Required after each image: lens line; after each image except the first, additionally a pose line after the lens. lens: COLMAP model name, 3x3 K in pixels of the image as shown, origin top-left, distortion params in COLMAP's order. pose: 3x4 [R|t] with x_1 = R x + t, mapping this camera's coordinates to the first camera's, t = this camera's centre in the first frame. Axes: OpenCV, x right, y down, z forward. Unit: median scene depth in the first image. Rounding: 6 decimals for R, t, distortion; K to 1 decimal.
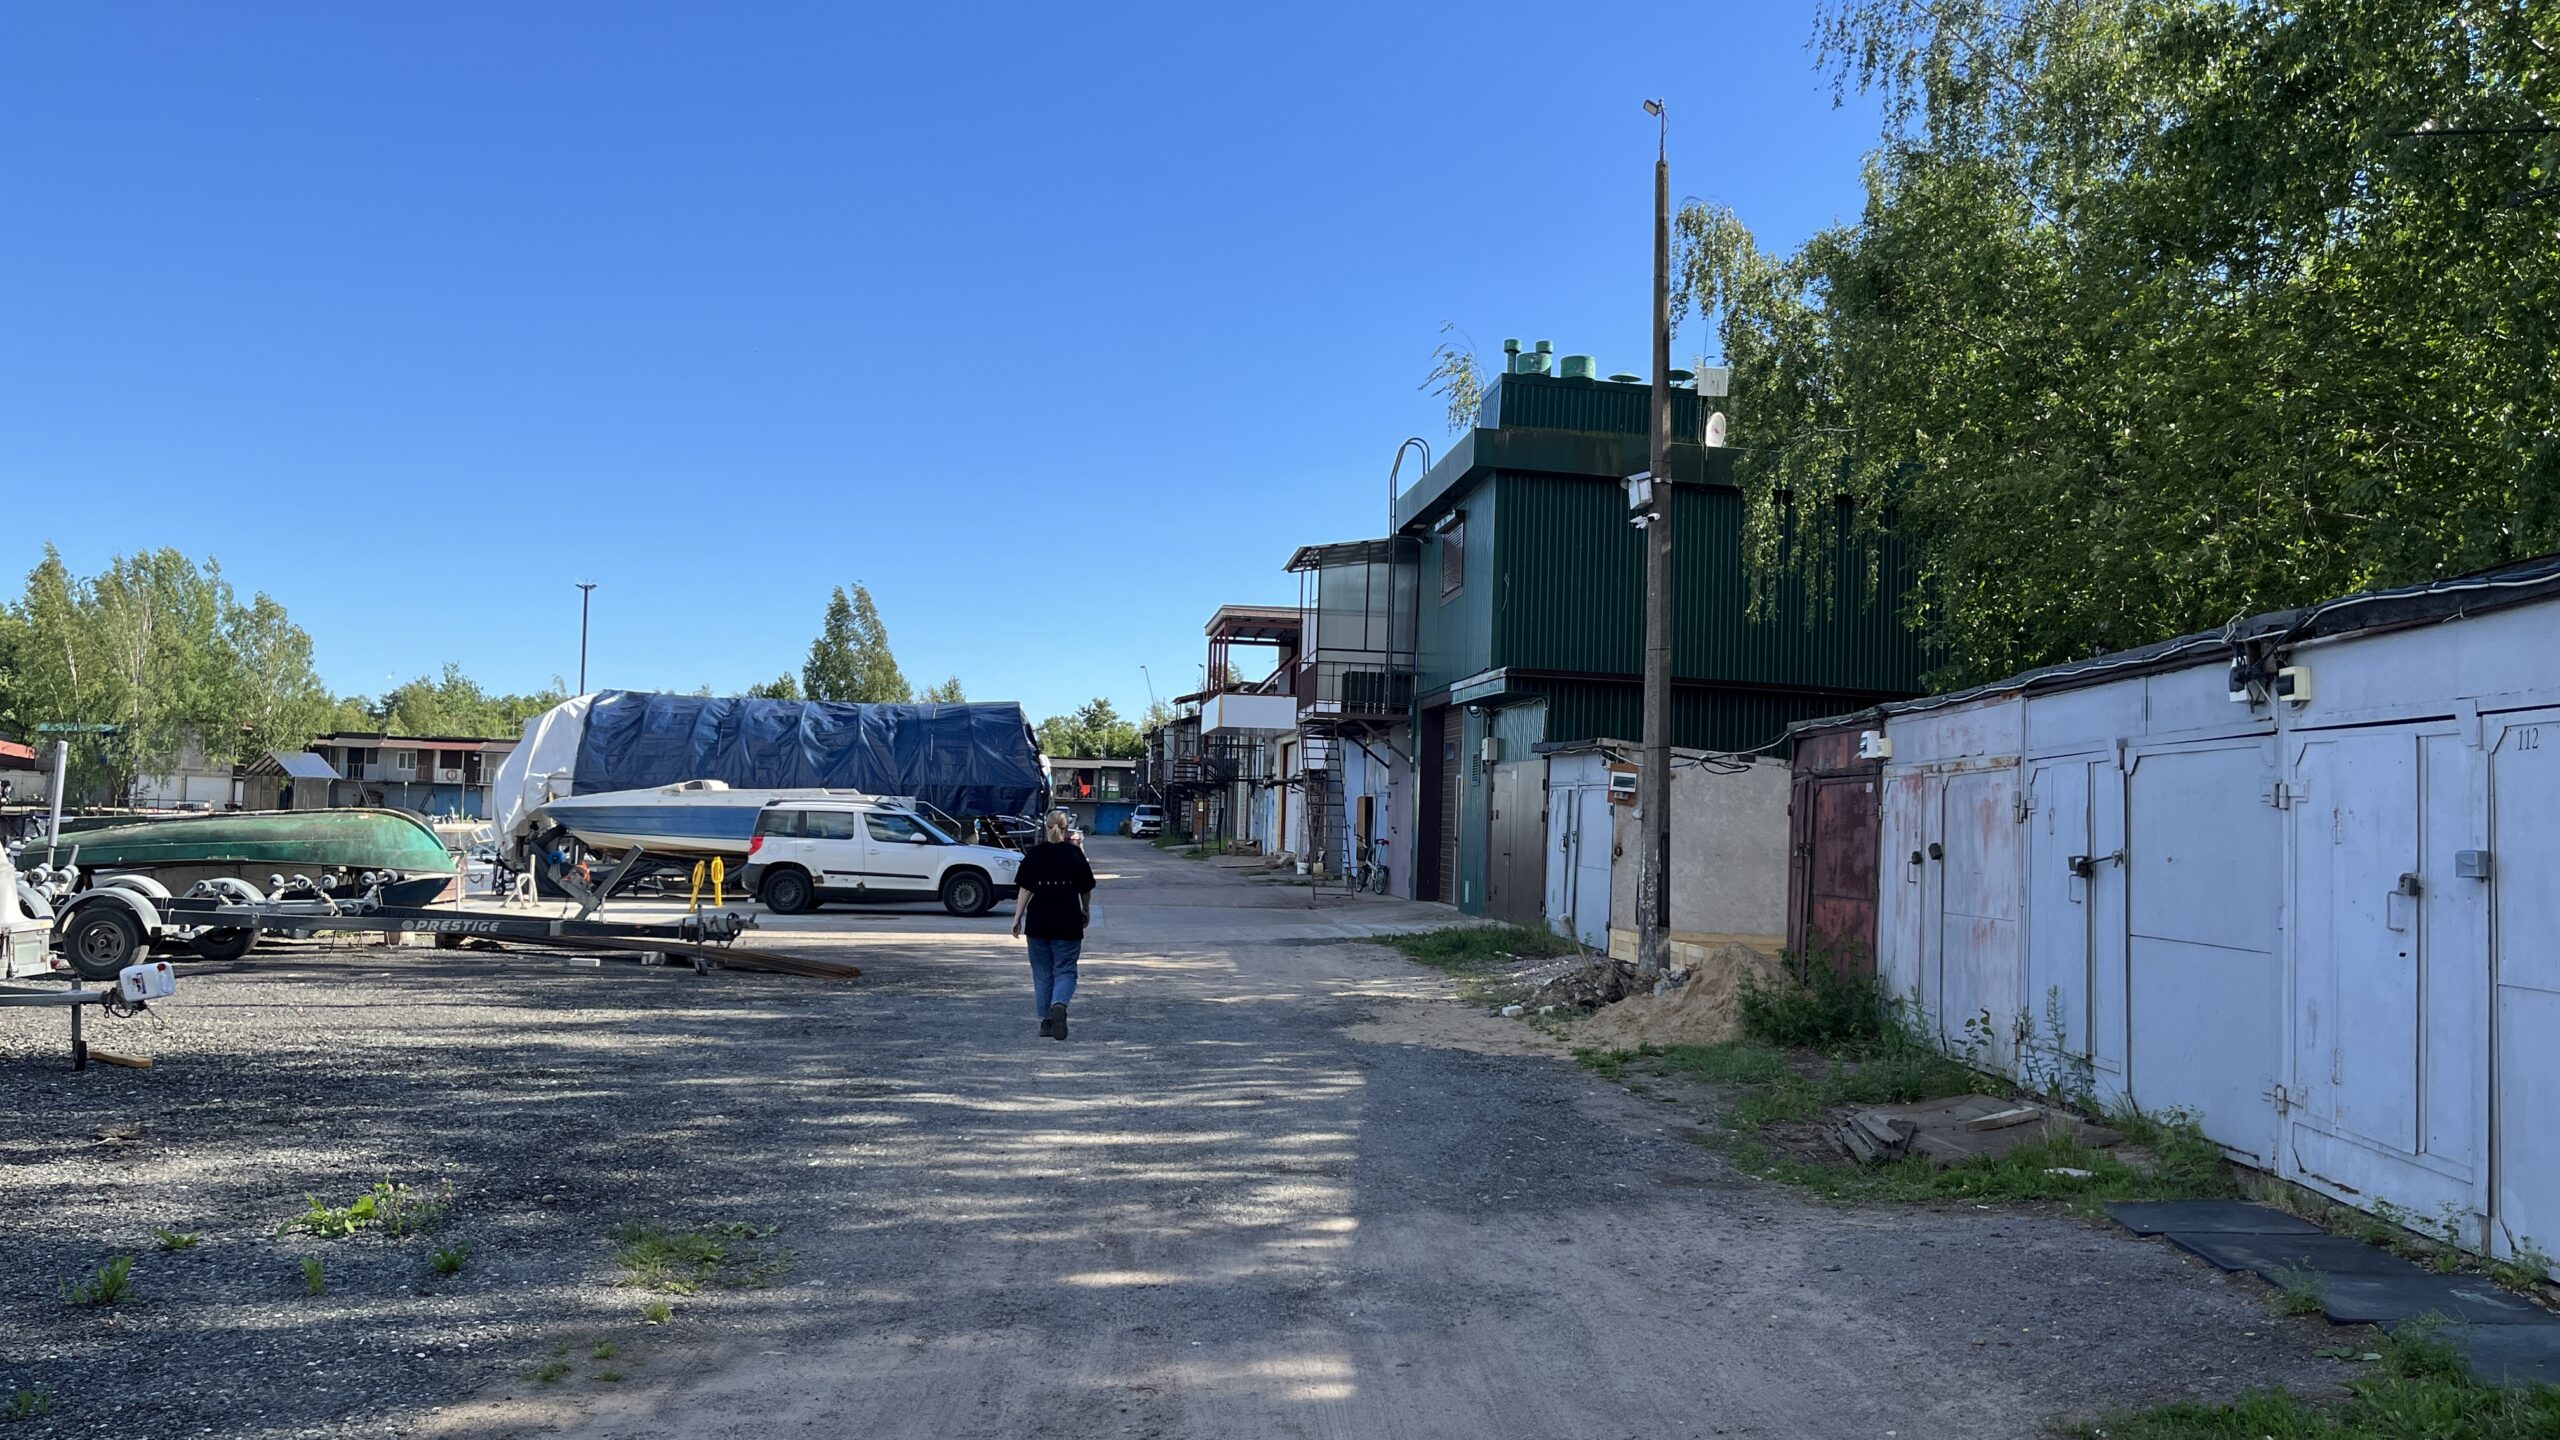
lens RADIAL K [[1937.7, 0, 1280.9], [0, 1937.7, 719.0], [0, 0, 1]] dist [0.068548, -0.097613]
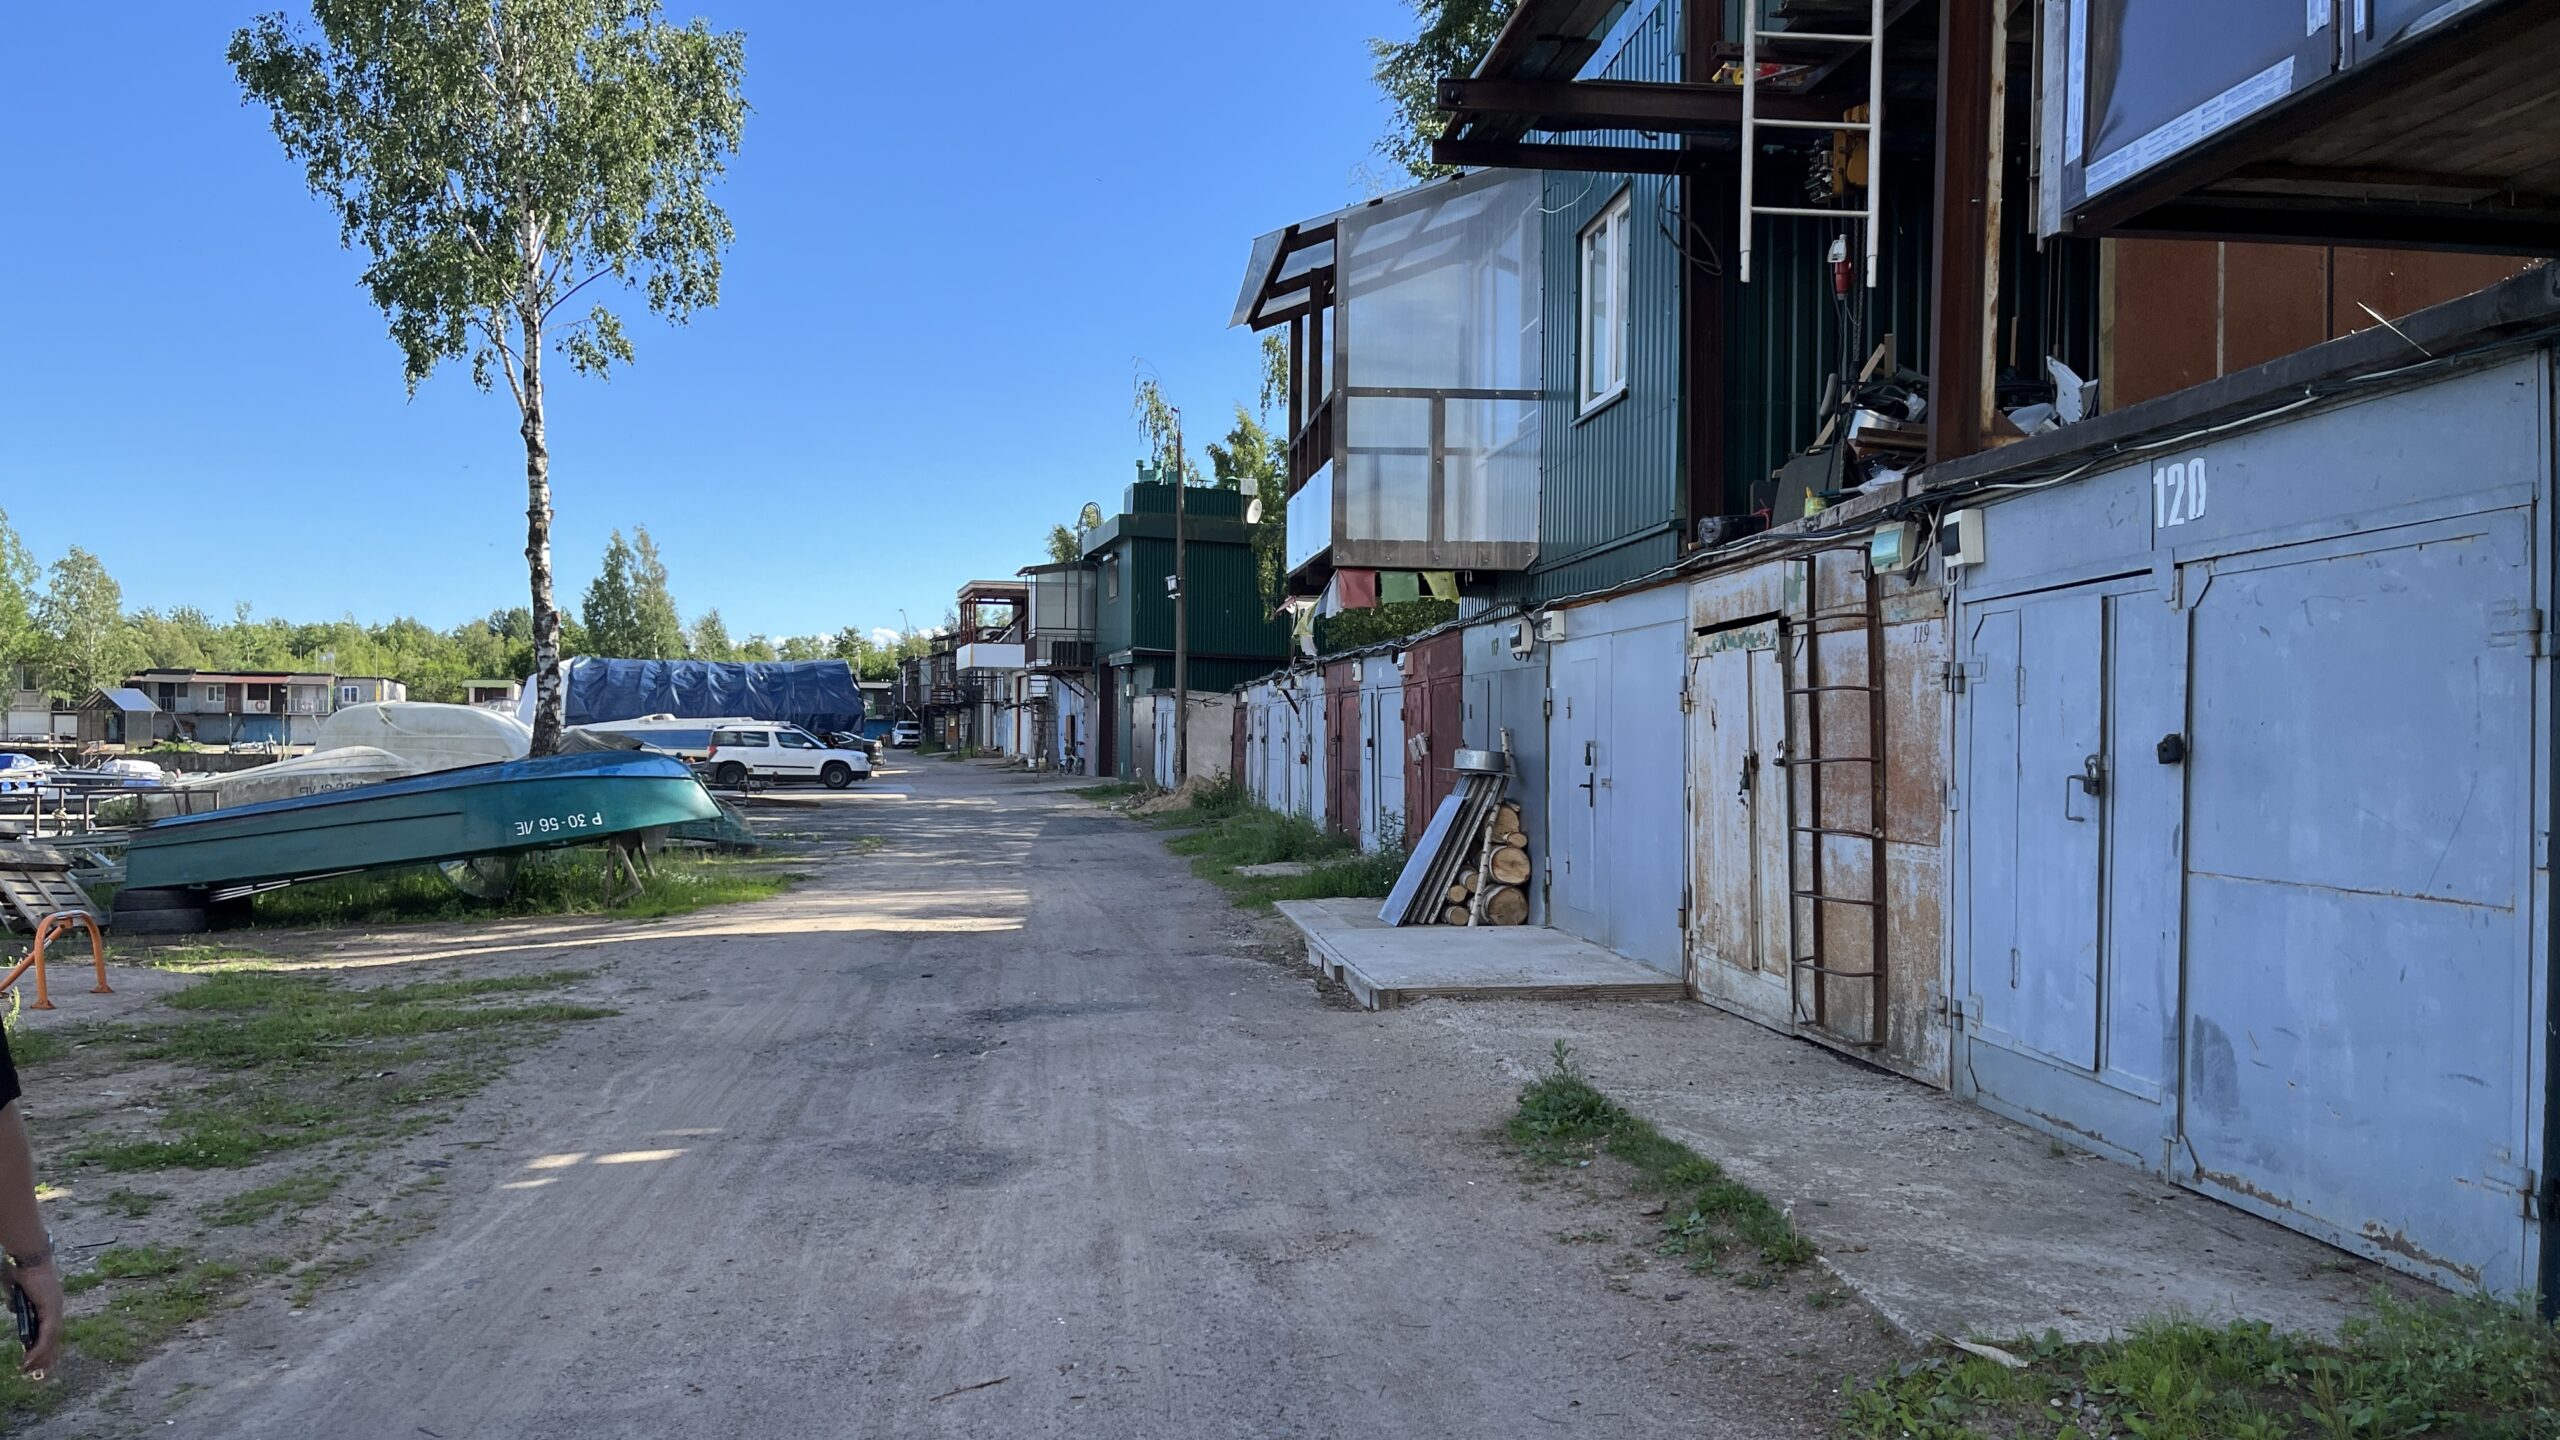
lens RADIAL K [[1937.7, 0, 1278.5], [0, 1937.7, 727.0], [0, 0, 1]] dist [0.068548, -0.097613]
pose [[0.990862, -0.020903, 0.133251, 0.001053], [0.014038, 0.998535, 0.052253, -0.026250], [-0.134148, -0.049905, 0.989704, -0.505114]]
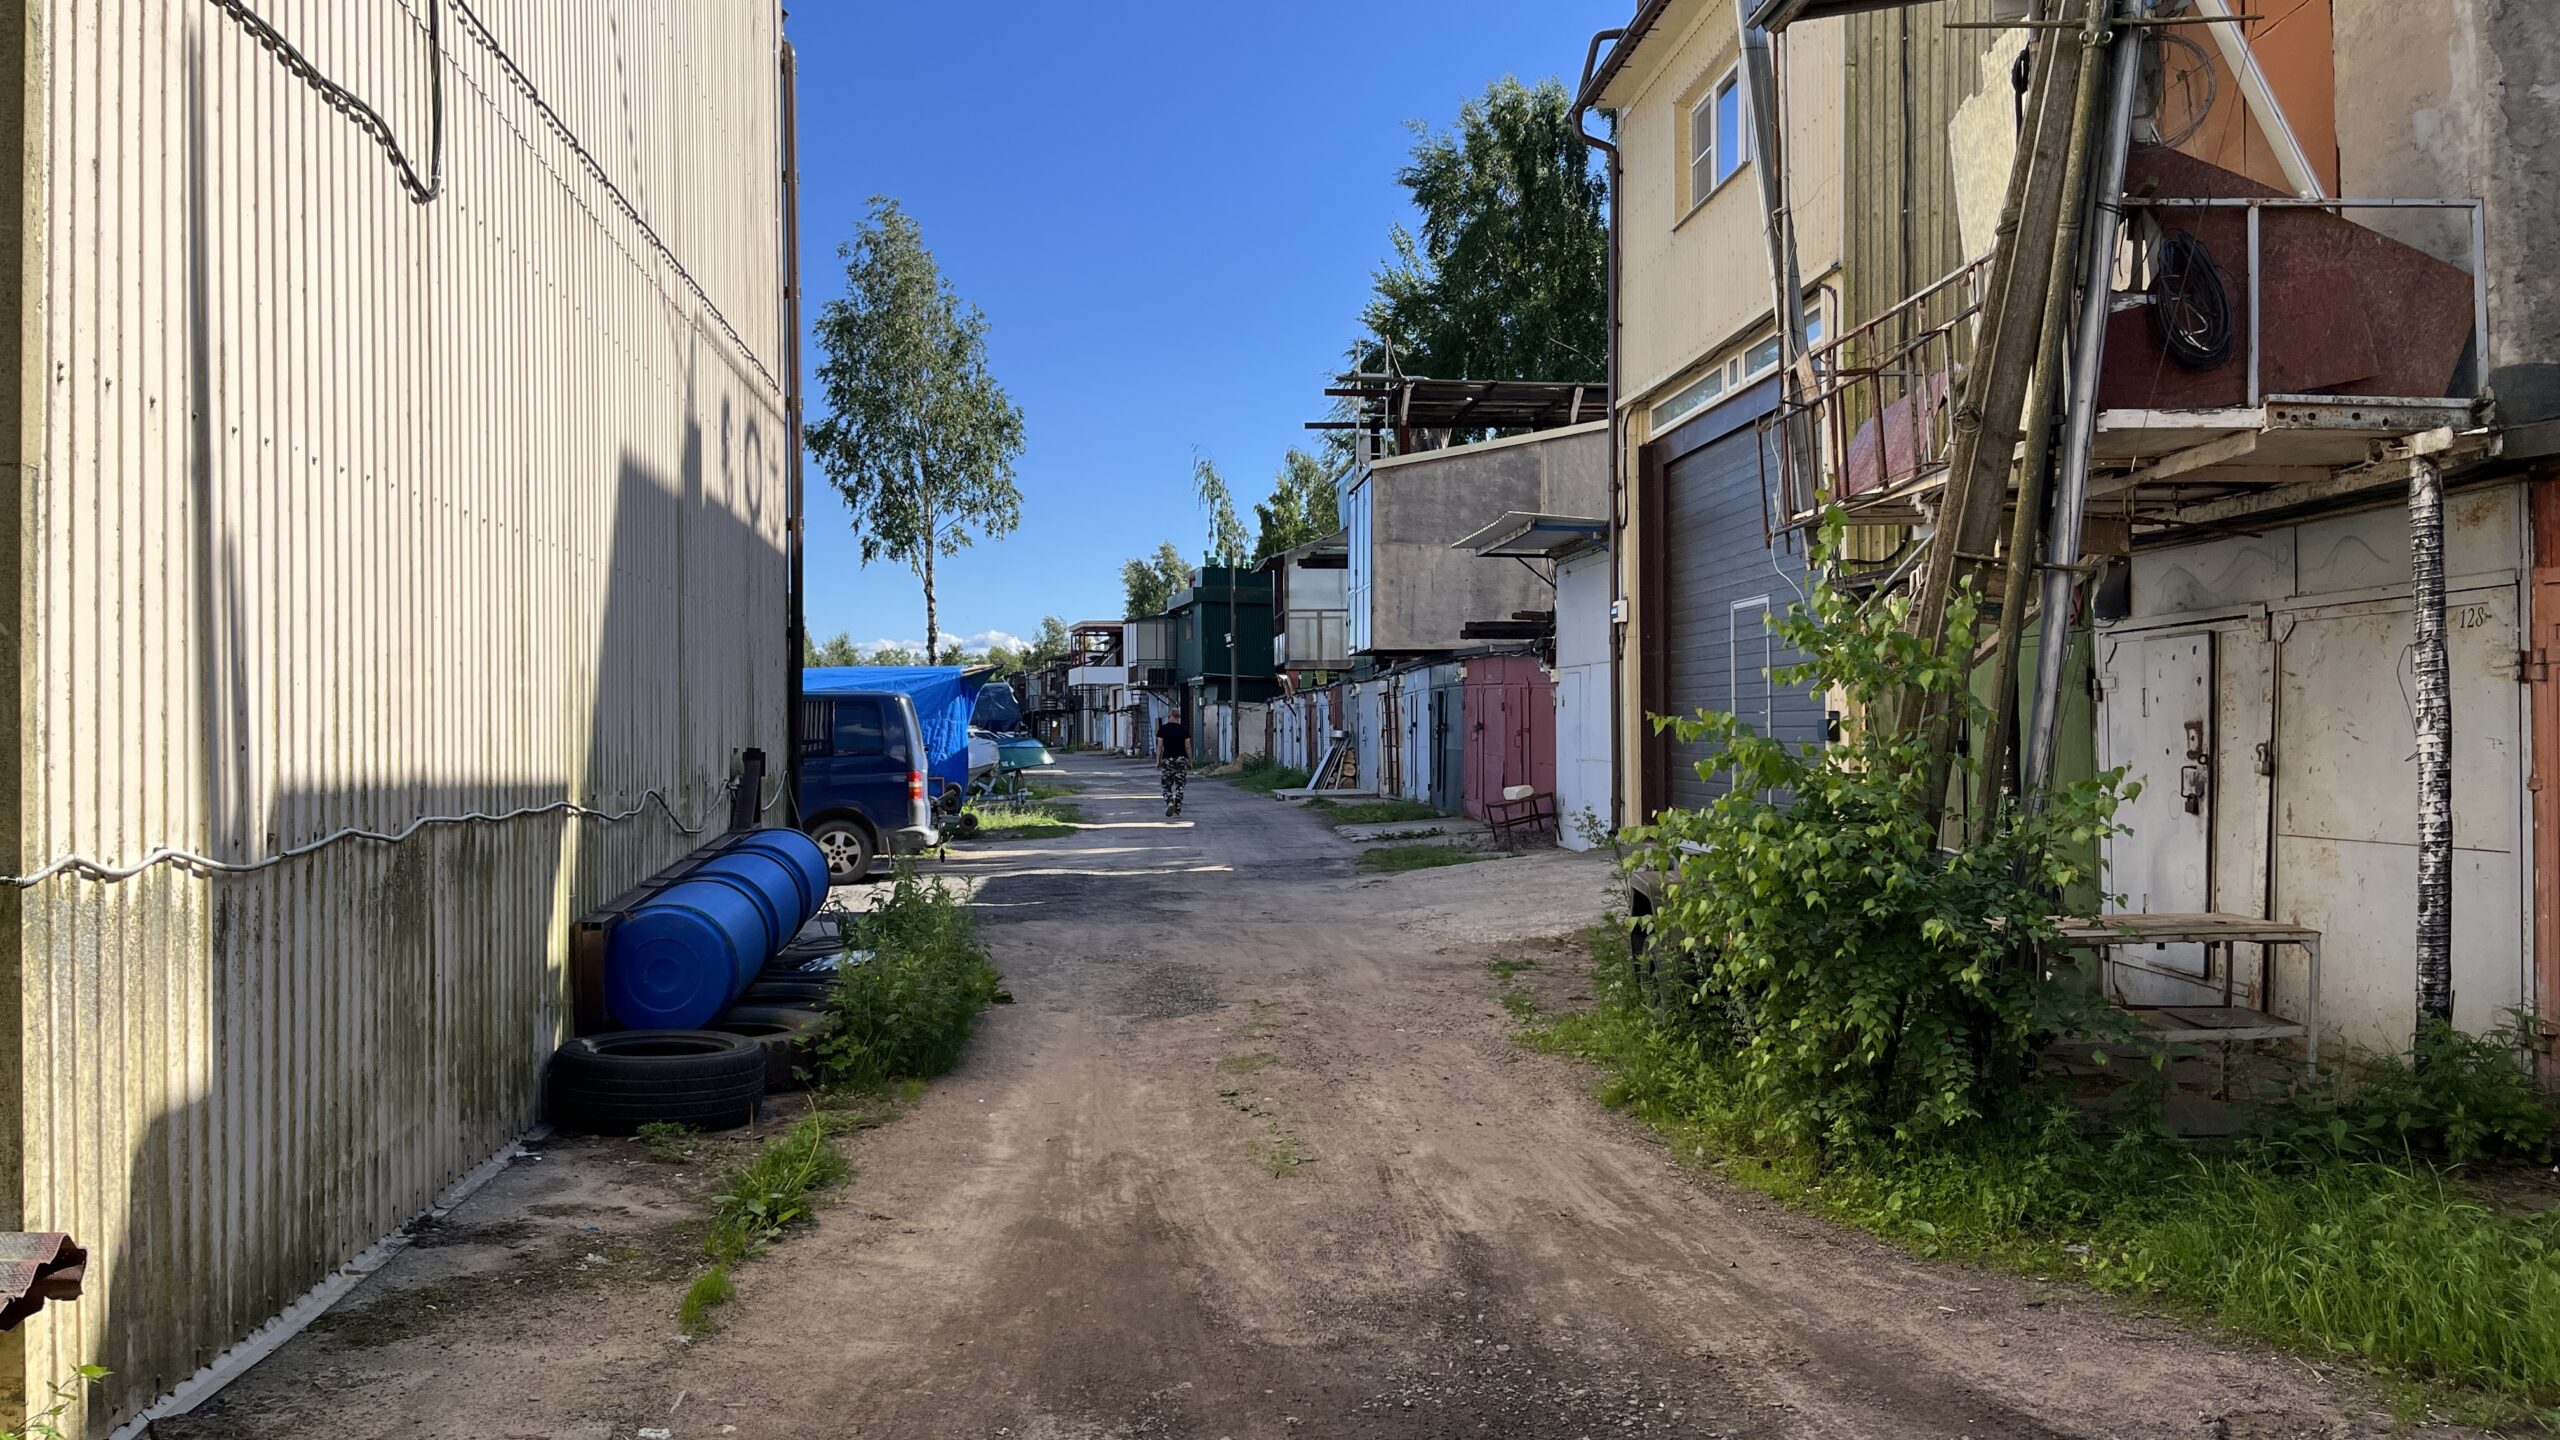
lens RADIAL K [[1937.7, 0, 1282.3], [0, 1937.7, 721.8], [0, 0, 1]] dist [0.068548, -0.097613]
pose [[0.993736, -0.034569, 0.106269, -0.046173], [0.029426, 0.998336, 0.049583, -0.054941], [-0.107806, -0.046145, 0.993100, -1.092117]]
